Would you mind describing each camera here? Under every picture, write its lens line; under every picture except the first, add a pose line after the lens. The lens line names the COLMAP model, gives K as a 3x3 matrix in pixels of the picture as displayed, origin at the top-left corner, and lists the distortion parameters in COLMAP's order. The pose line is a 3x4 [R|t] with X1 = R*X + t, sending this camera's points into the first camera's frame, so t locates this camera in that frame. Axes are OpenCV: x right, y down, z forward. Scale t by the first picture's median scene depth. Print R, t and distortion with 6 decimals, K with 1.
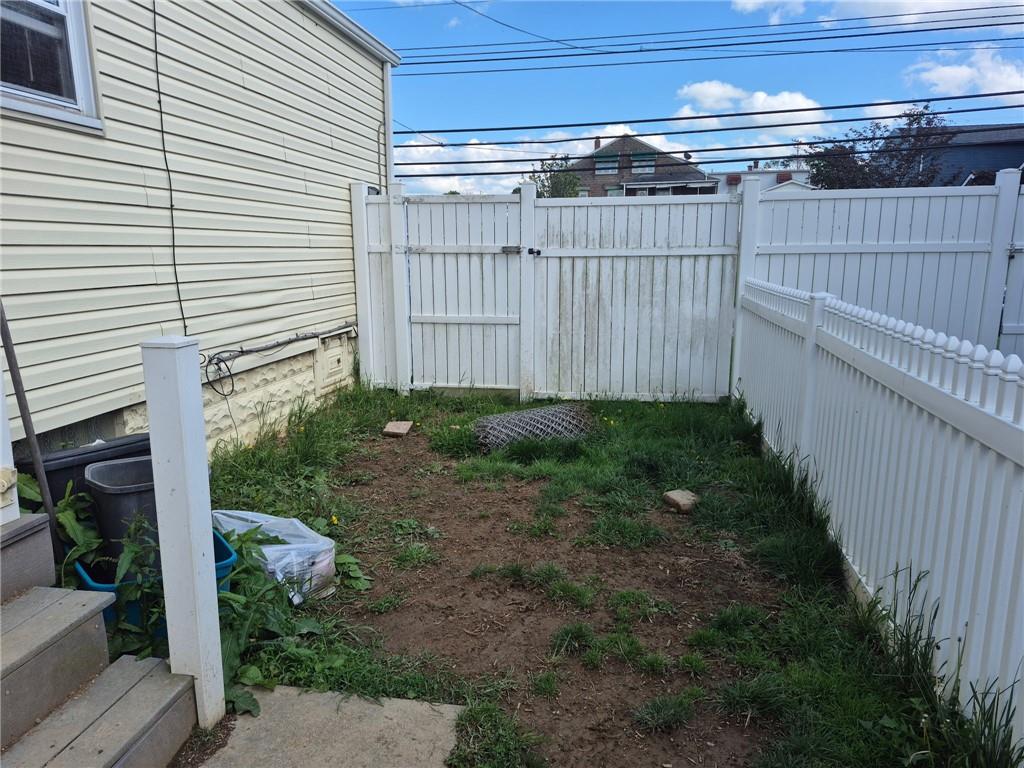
lens RADIAL K [[720.5, 0, 512.0], [0, 720.5, 384.0], [0, 0, 1]] dist [-0.002513, -0.002575]
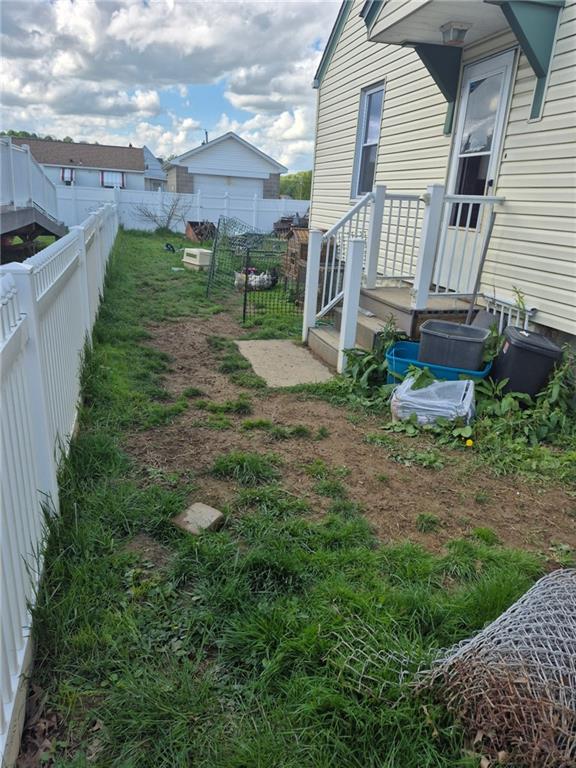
lens RADIAL K [[540.4, 0, 288.0], [0, 540.4, 384.0], [0, 0, 1]] dist [-0.002513, -0.002575]
pose [[-0.907054, 0.124843, -0.402078, 0.516896], [-0.097842, 0.866369, 0.489727, -0.427996], [0.409487, 0.483549, -0.773628, 1.980947]]
